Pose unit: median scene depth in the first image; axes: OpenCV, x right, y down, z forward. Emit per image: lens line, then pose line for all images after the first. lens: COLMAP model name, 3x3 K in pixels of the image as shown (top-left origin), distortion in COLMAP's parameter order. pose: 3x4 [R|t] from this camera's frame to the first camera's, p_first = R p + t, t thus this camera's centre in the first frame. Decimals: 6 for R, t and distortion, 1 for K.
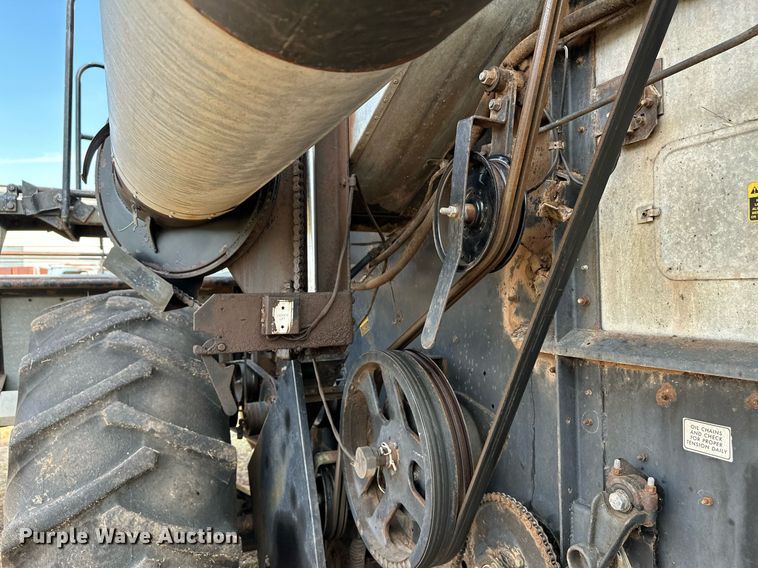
lens RADIAL K [[542.5, 0, 380.1], [0, 542.5, 283.3], [0, 0, 1]] dist [0.041179, -0.025462]
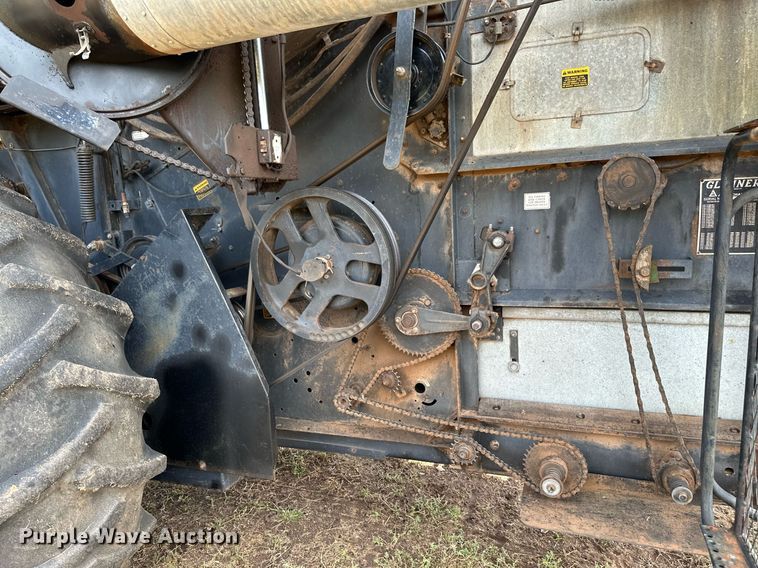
lens RADIAL K [[542.5, 0, 377.0], [0, 542.5, 291.9], [0, 0, 1]] dist [0.041179, -0.025462]
pose [[0.730668, -0.141166, 0.667980, -0.970291], [0.031556, 0.984327, 0.173504, 0.191260], [-0.682004, -0.105695, 0.723671, -0.076629]]
